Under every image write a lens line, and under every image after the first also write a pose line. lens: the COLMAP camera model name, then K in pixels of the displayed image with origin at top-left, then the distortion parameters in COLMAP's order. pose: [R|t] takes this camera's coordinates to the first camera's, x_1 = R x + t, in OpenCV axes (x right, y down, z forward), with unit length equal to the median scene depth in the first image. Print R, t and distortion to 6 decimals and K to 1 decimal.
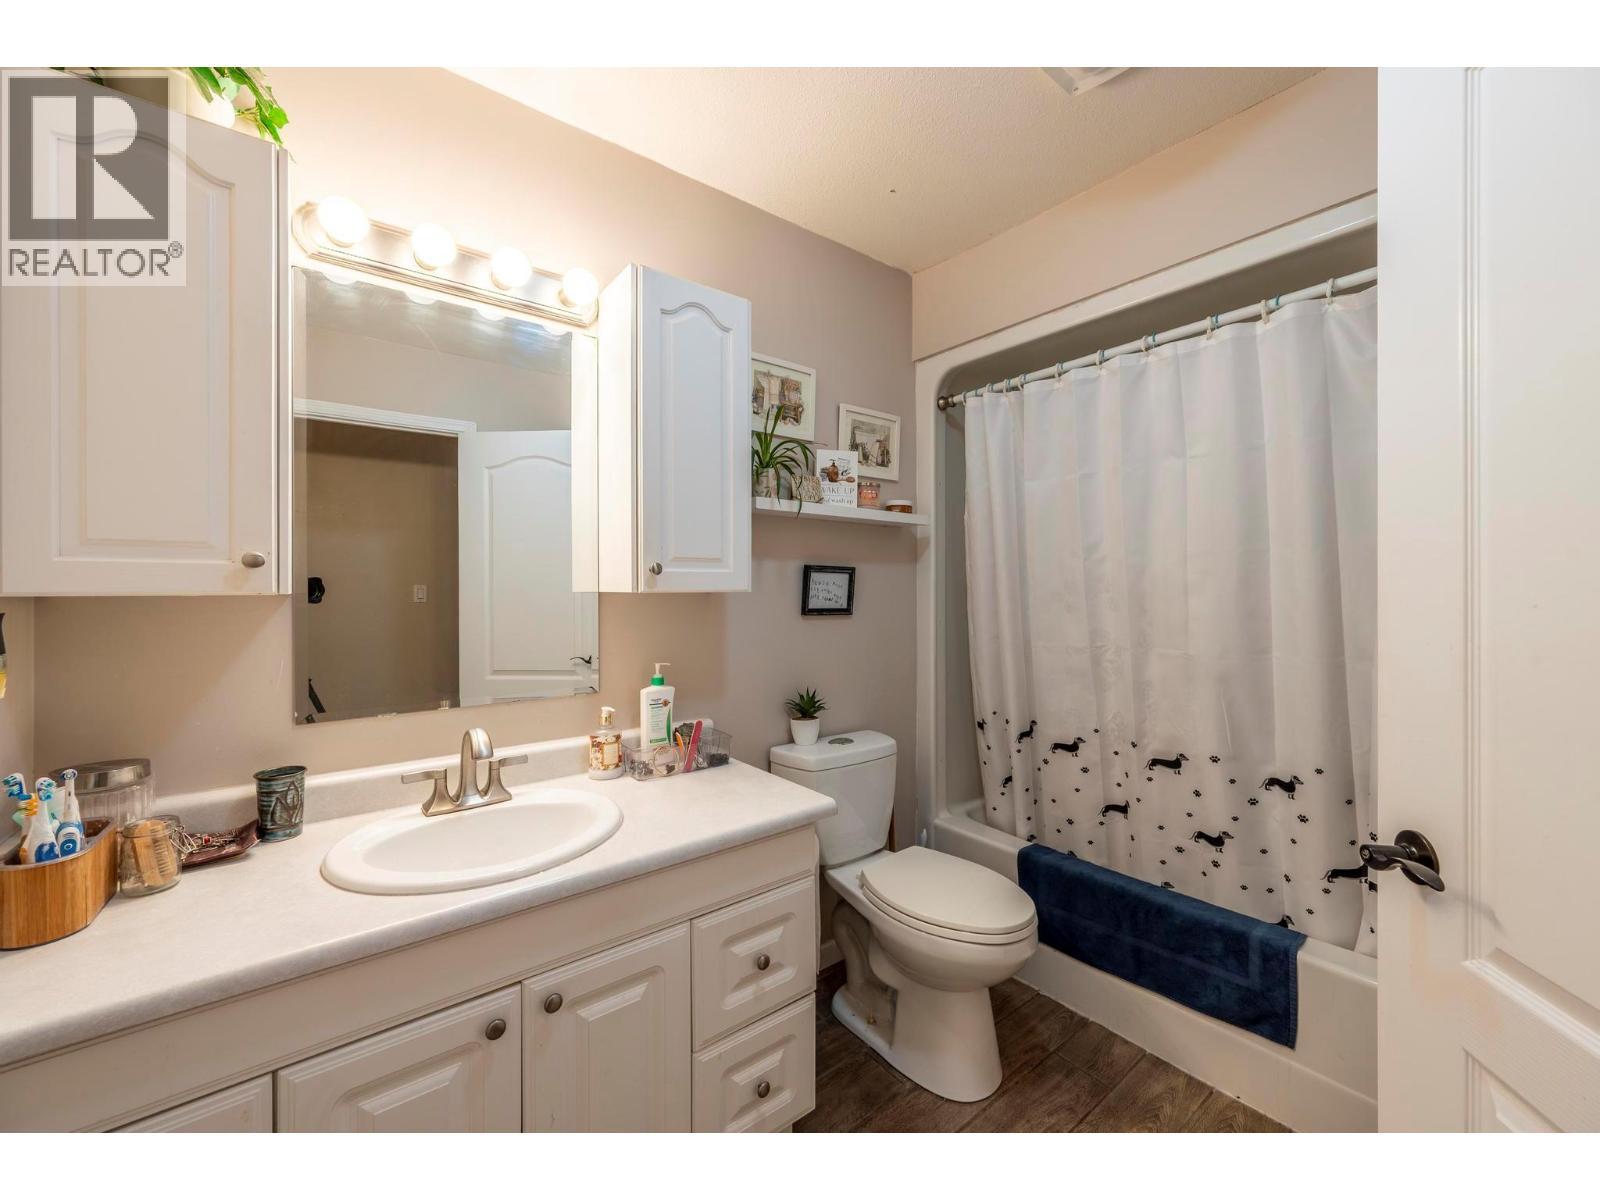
lens RADIAL K [[649.3, 0, 793.2], [0, 649.3, 586.1], [0, 0, 1]] dist [-0.003825, 0.000830]
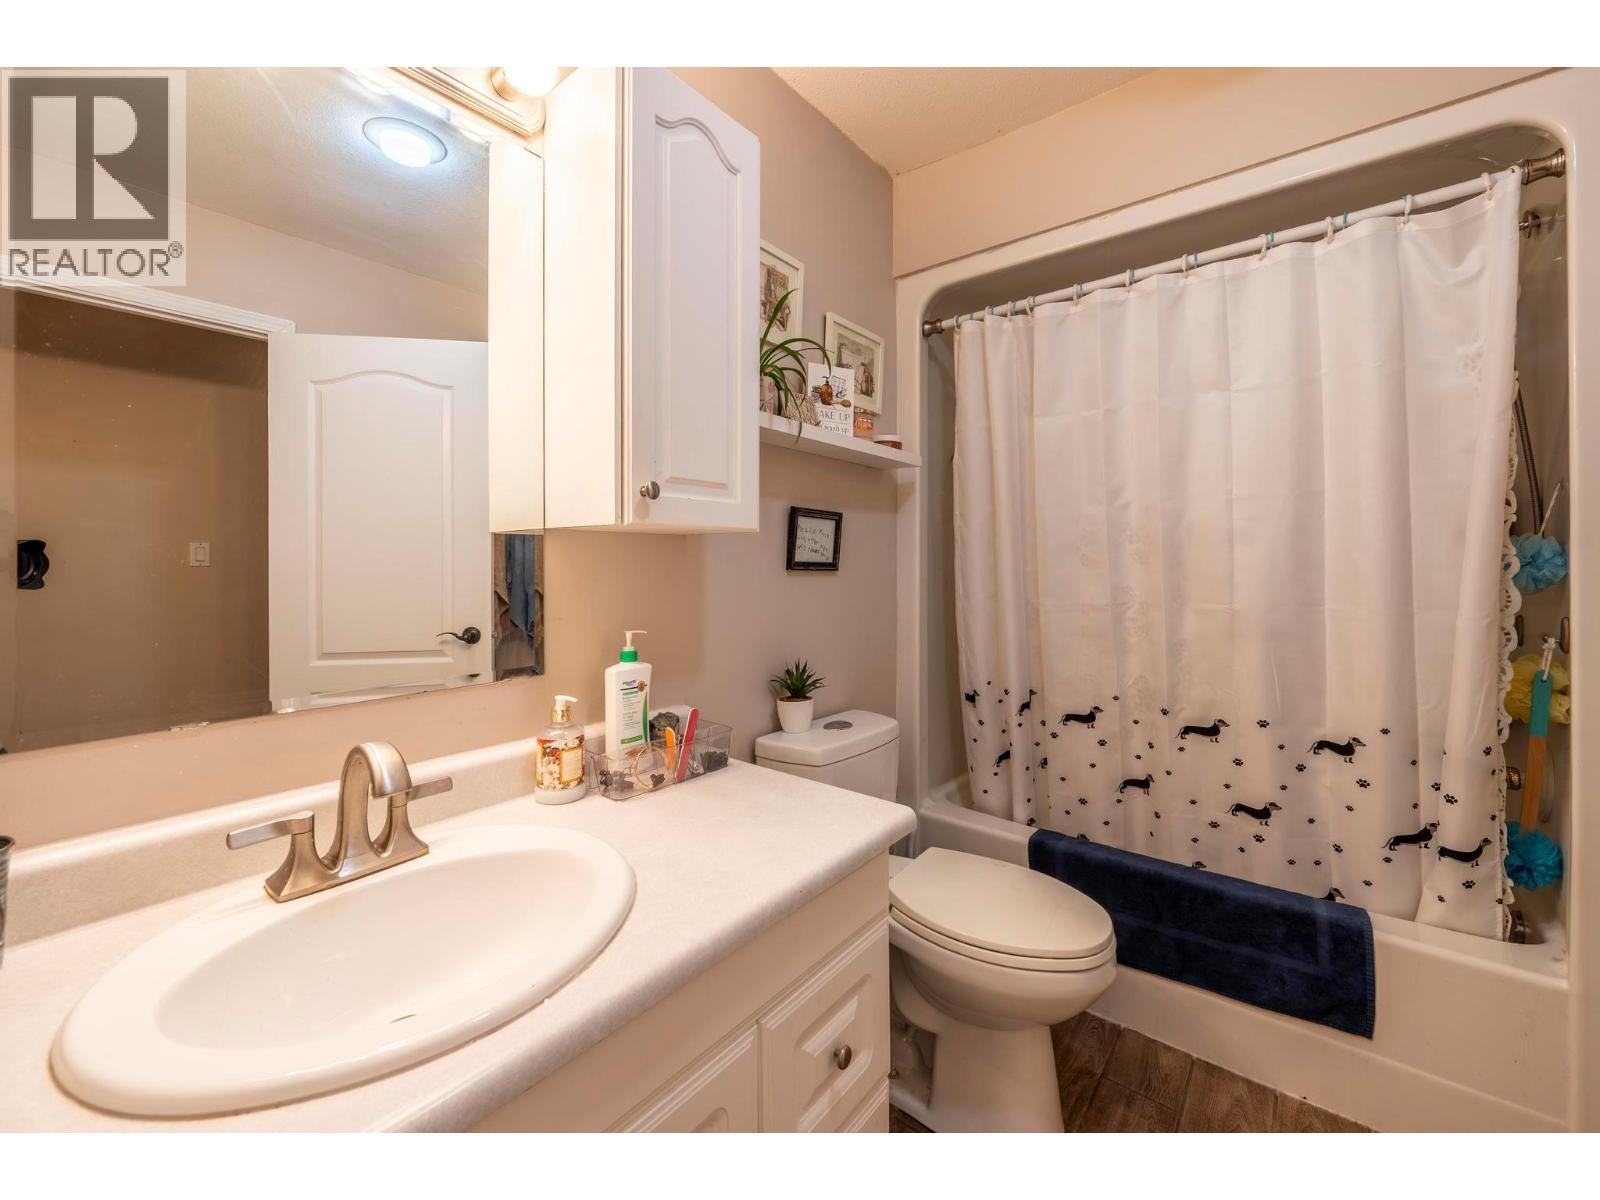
lens RADIAL K [[649.3, 0, 789.1], [0, 649.3, 563.8], [0, 0, 1]] dist [-0.003825, 0.000830]
pose [[0.972588, 0.003341, 0.232513, -0.203551], [-0.003648, 0.999993, 0.000890, 0.043966], [-0.232509, -0.001714, 0.972593, 0.267617]]
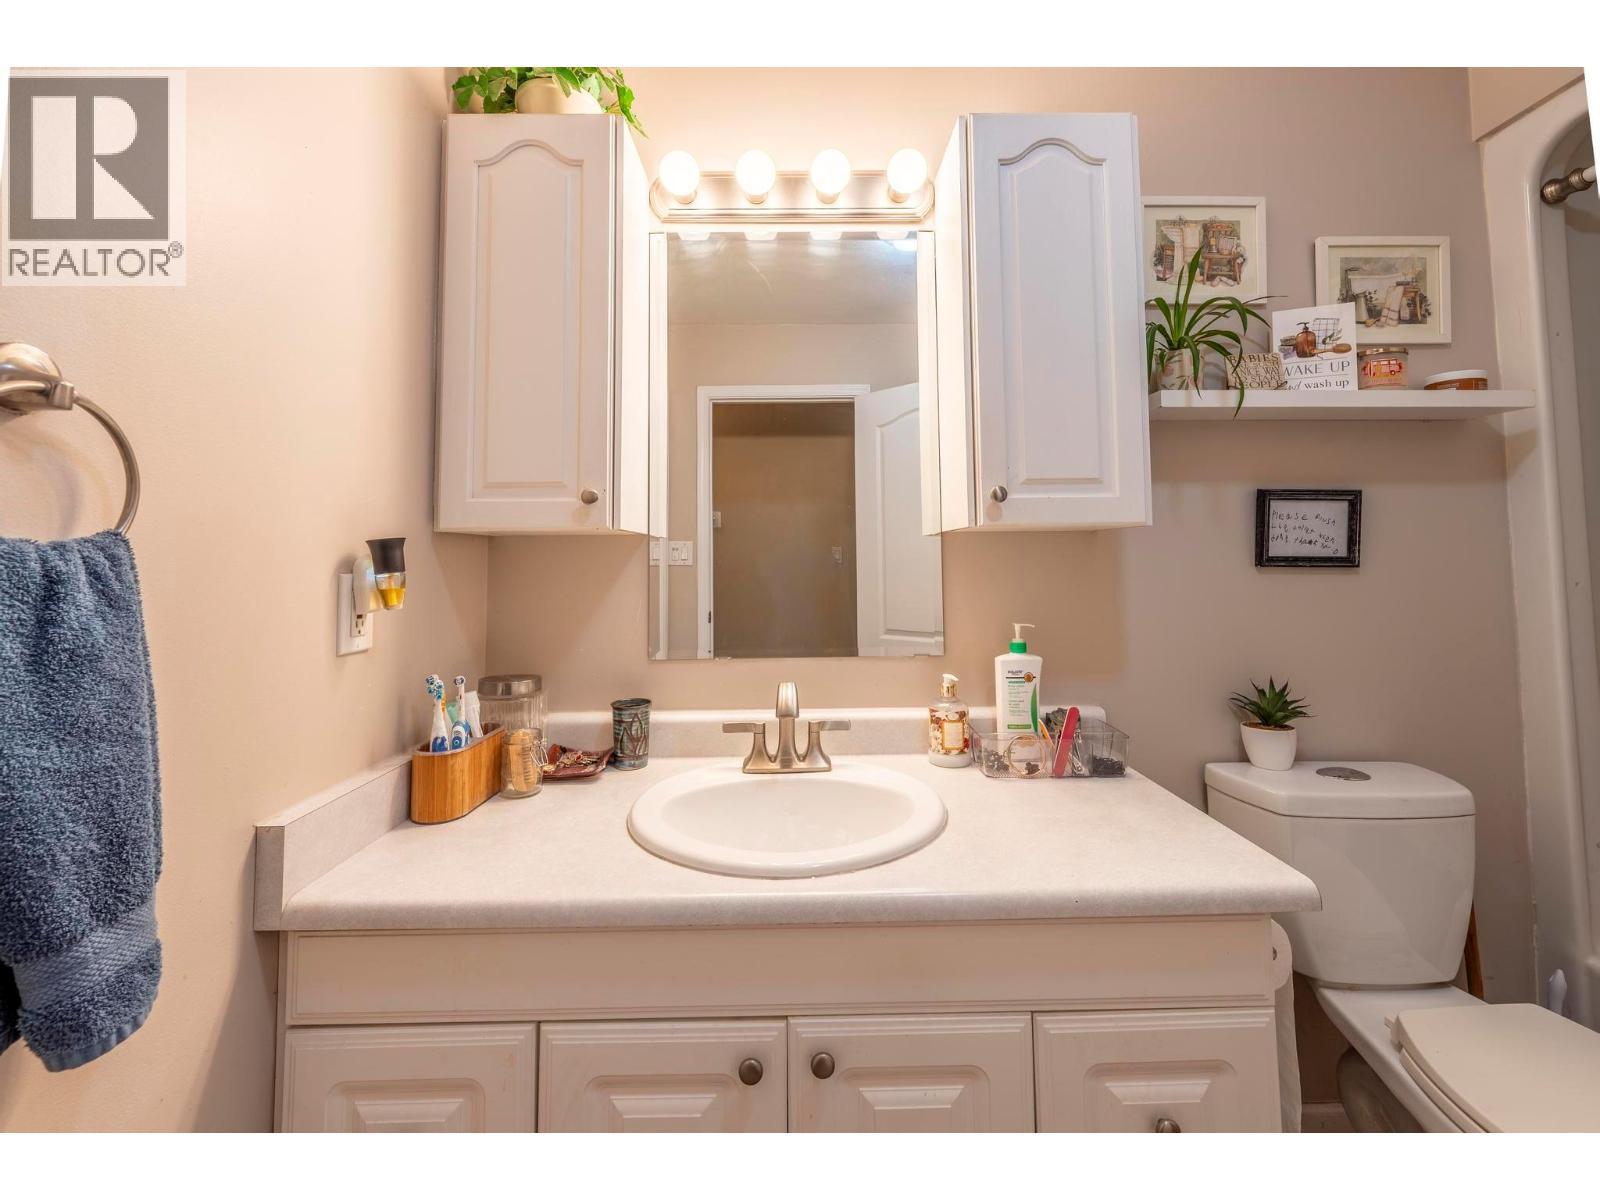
lens RADIAL K [[649.3, 0, 793.7], [0, 649.3, 523.9], [0, 0, 1]] dist [-0.003825, 0.000830]
pose [[0.795712, -0.038431, -0.604455, 0.046691], [0.006406, 0.998463, -0.055049, 0.042191], [0.605641, 0.039931, 0.794735, 0.231237]]
